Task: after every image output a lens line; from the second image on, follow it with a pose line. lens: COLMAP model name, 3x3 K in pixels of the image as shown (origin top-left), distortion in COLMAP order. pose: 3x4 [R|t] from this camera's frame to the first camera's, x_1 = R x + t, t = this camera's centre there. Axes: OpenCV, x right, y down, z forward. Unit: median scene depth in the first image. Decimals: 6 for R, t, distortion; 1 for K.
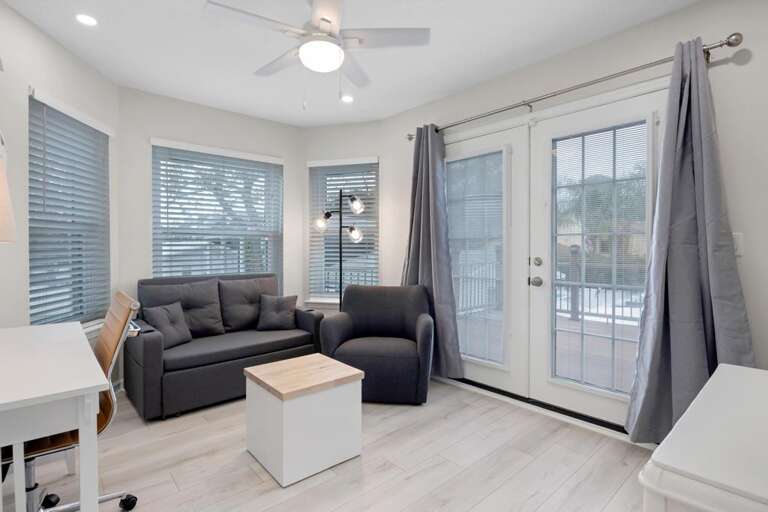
lens RADIAL K [[384.0, 0, 388.3], [0, 384.0, 254.1], [0, 0, 1]] dist [-0.001282, -0.000683]
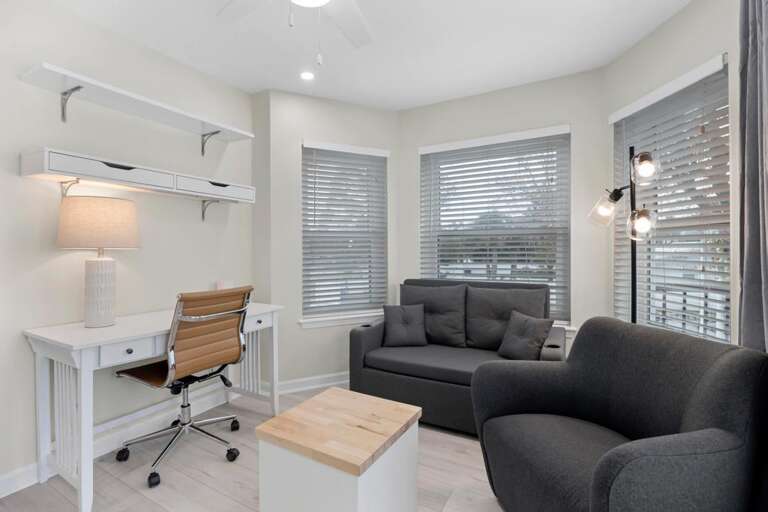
lens RADIAL K [[362.2, 0, 385.8], [0, 362.2, 256.2], [0, 0, 1]] dist [-0.010266, -0.000933]
pose [[0.313283, 0.010229, -0.949605, 0.305626], [-0.013446, 0.999890, 0.006334, -0.005678], [0.949565, 0.010784, 0.313385, 0.569810]]
